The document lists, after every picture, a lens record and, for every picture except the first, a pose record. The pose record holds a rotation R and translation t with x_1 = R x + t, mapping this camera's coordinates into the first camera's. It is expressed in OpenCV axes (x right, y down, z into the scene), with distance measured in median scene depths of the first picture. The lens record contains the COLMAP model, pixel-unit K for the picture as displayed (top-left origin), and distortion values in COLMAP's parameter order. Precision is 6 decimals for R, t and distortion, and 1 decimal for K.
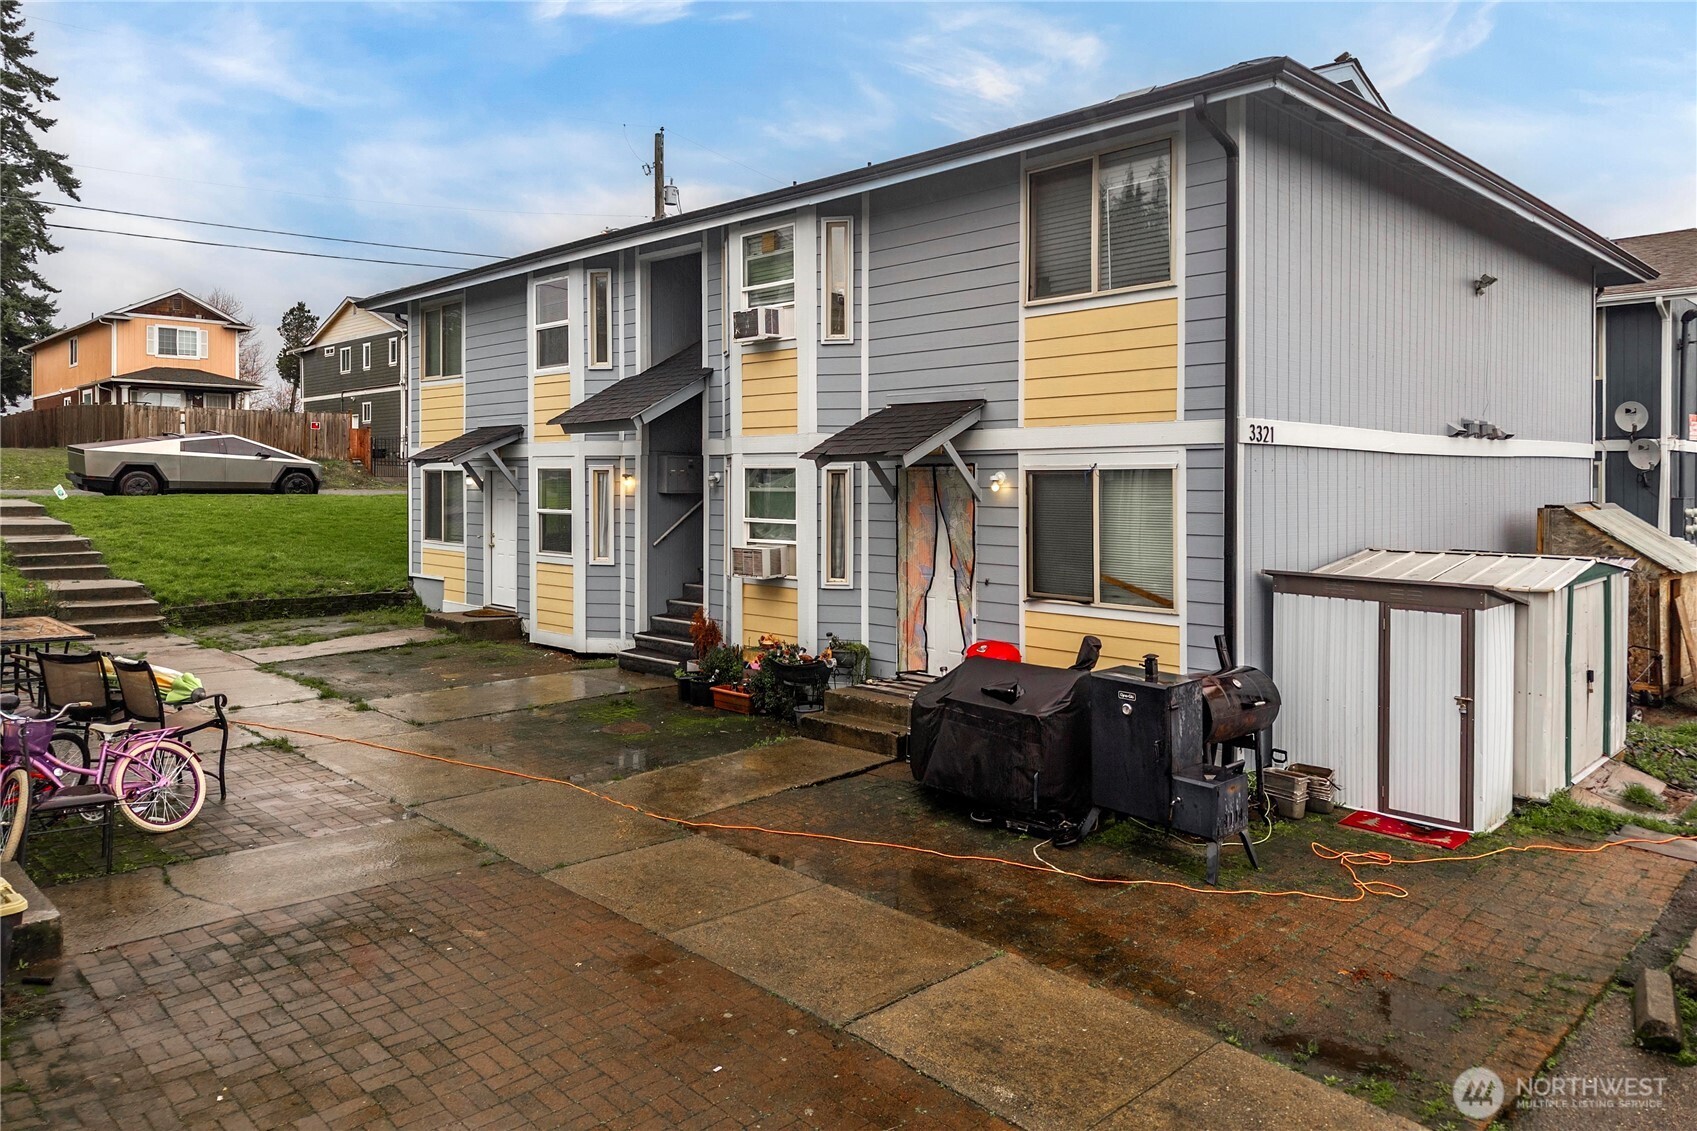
lens RADIAL K [[1171.7, 0, 849.9], [0, 1171.7, 509.1], [0, 0, 1]] dist [0.024789, -0.003492]
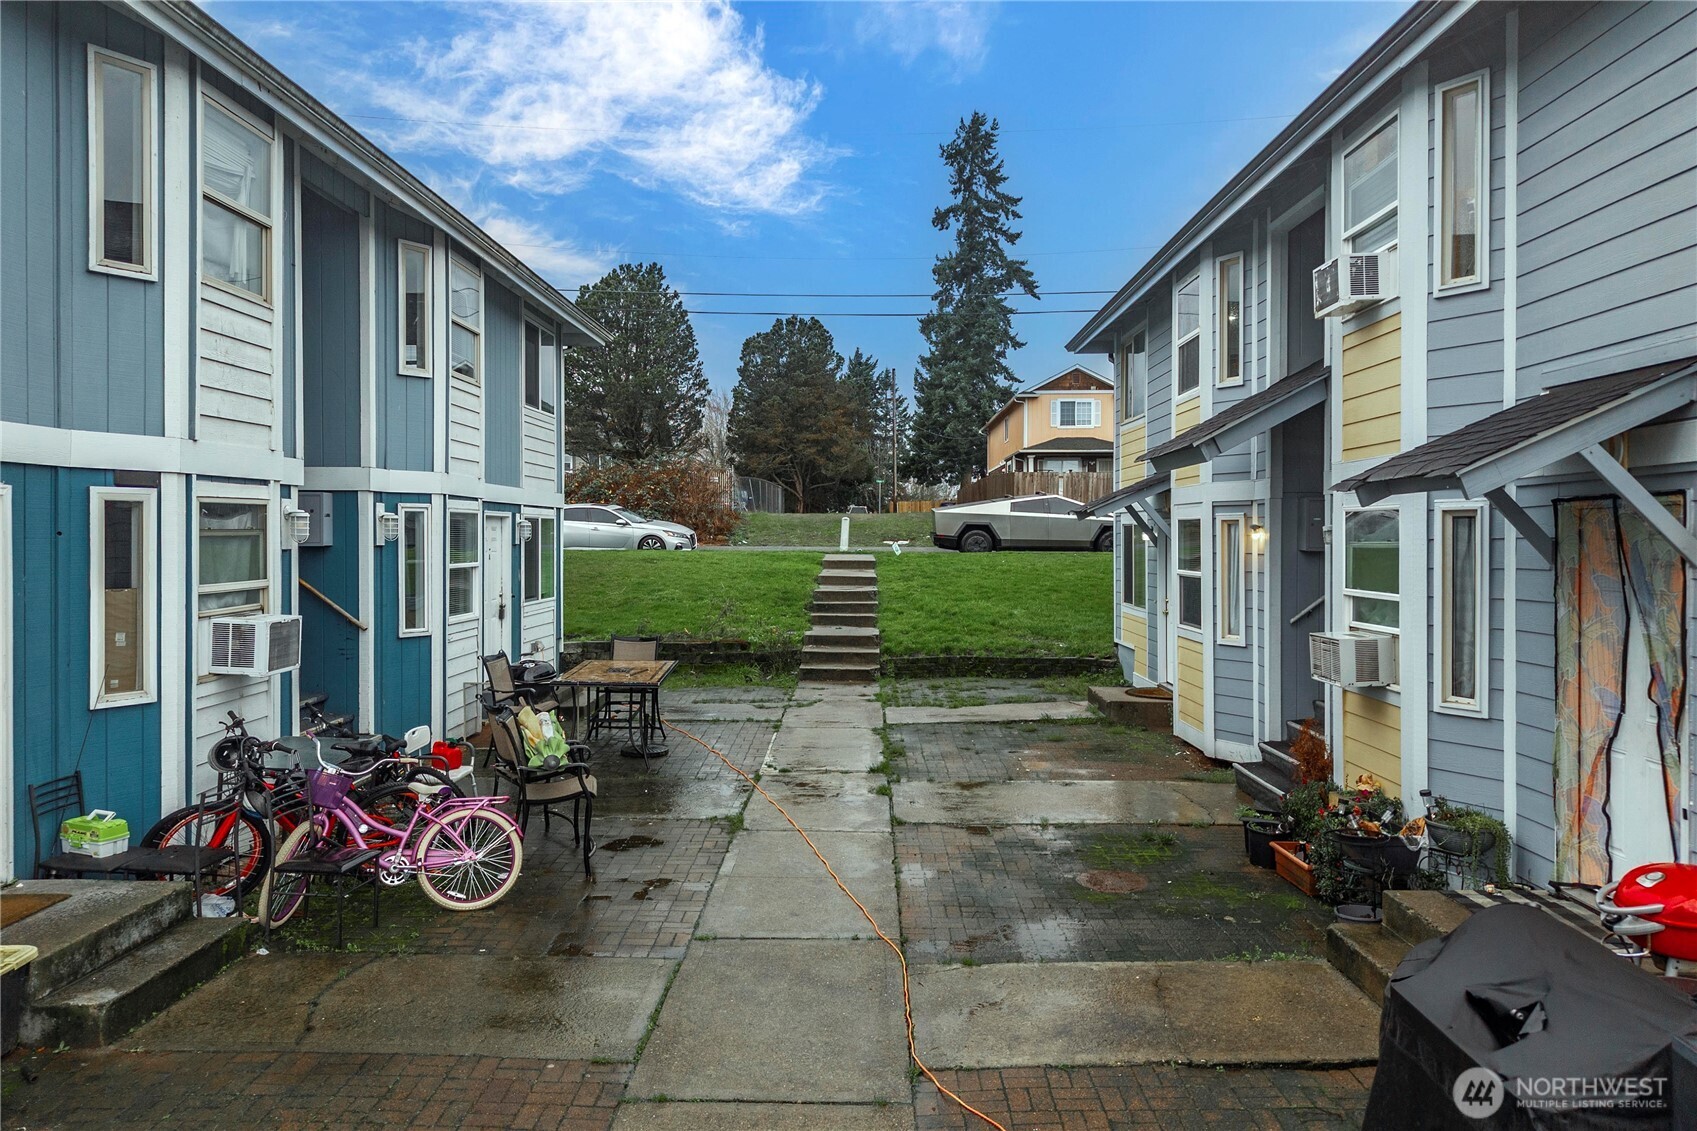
lens RADIAL K [[1160.9, 0, 848.5], [0, 1160.9, 565.5], [0, 0, 1]] dist [0.129150, -0.161122]
pose [[0.714543, 0.015601, -0.699418, 0.140783], [-0.017907, 0.999832, 0.004008, -0.002539], [0.699362, 0.009661, 0.714702, 0.278773]]
